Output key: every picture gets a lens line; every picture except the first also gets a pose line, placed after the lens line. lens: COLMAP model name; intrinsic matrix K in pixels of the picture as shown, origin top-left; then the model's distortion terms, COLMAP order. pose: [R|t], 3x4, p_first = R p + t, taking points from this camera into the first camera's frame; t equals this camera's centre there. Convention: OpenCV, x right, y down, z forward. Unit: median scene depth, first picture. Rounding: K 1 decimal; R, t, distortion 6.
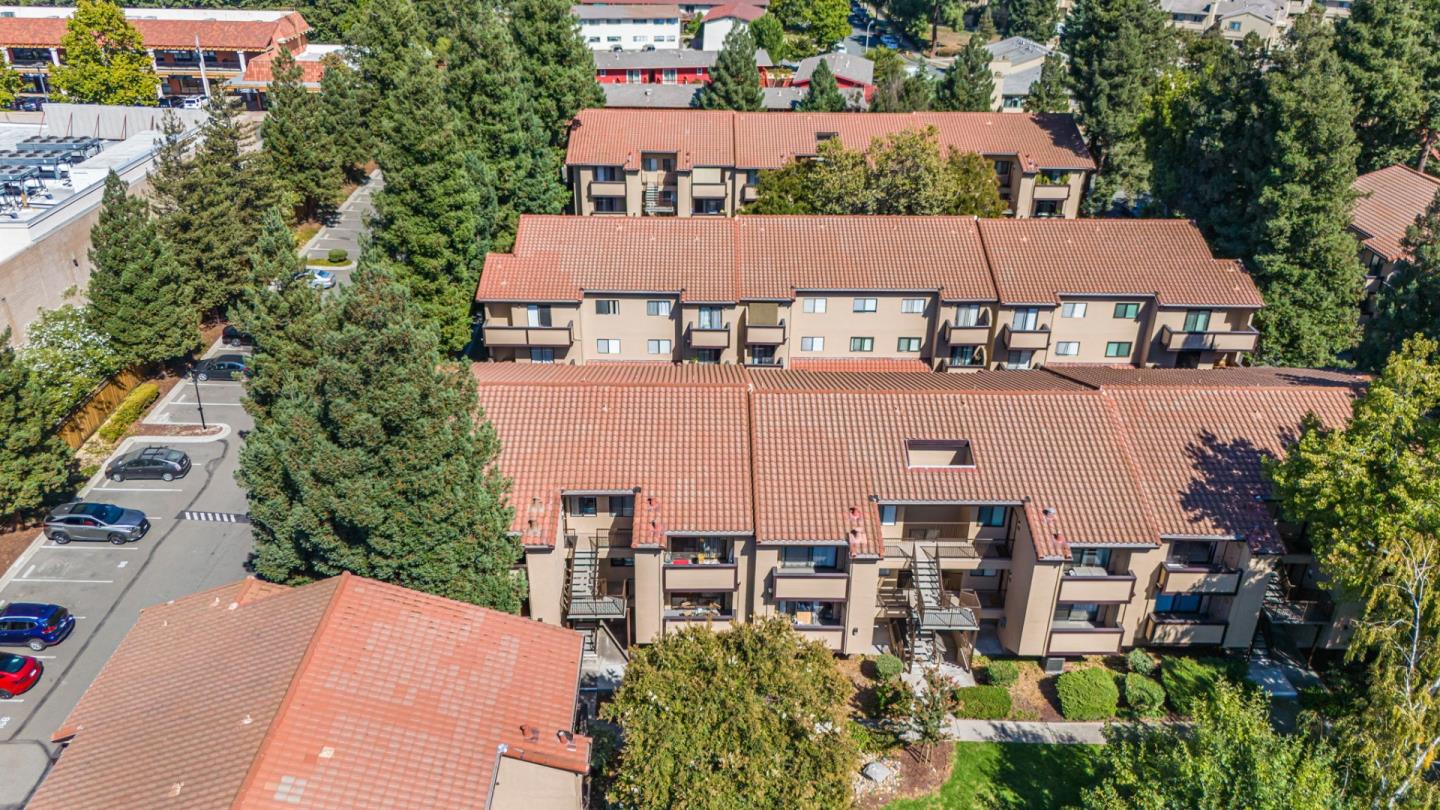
lens RADIAL K [[1052.6, 0, 714.0], [0, 1052.6, 435.4], [0, 0, 1]] dist [0.048350, -0.046594]
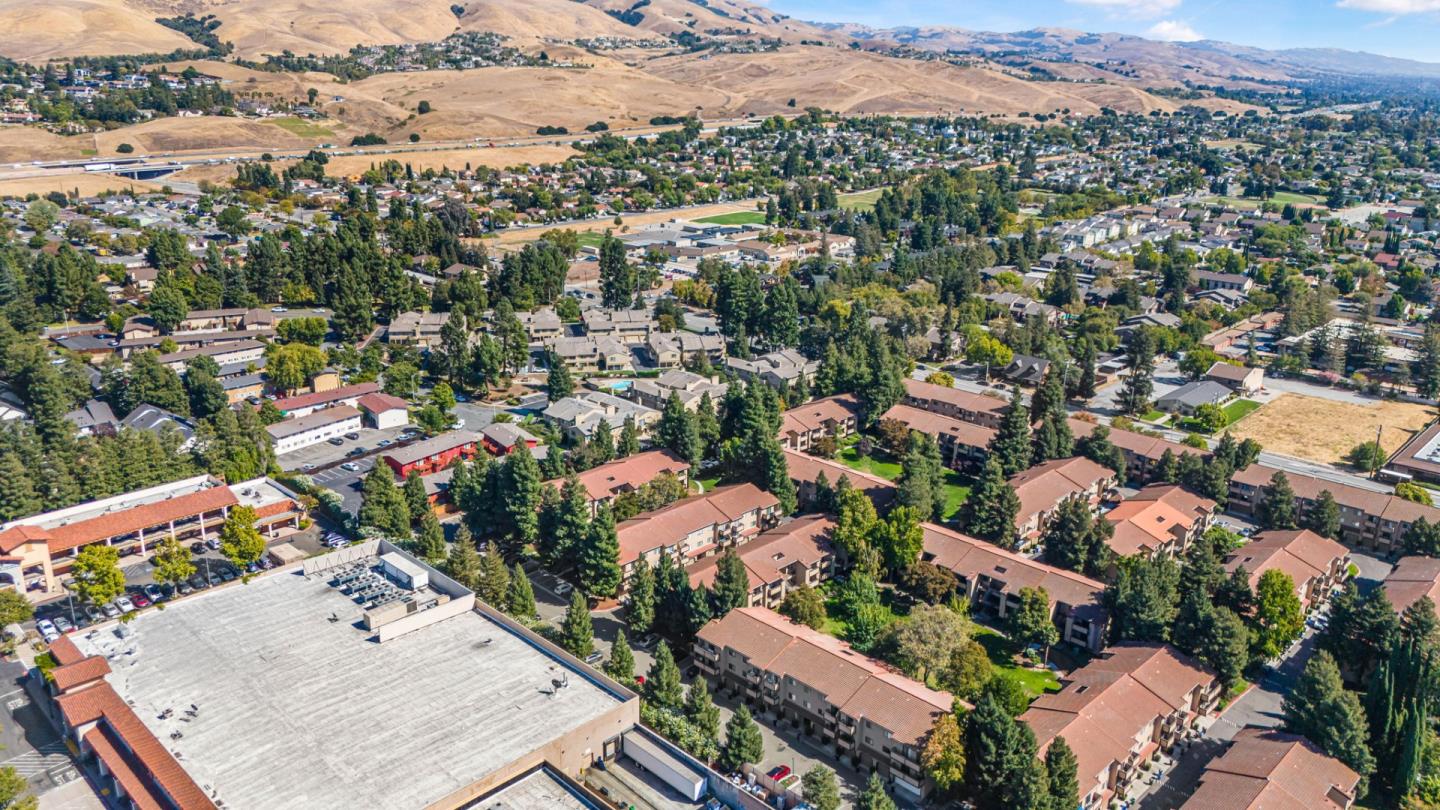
lens RADIAL K [[1052.6, 0, 714.0], [0, 1052.6, 406.6], [0, 0, 1]] dist [0.048350, -0.046594]
pose [[0.717156, -0.216393, 0.662466, -1.997967], [0.335740, 0.940269, -0.056321, -0.299903], [-0.610709, 0.262807, 0.746972, -1.685869]]
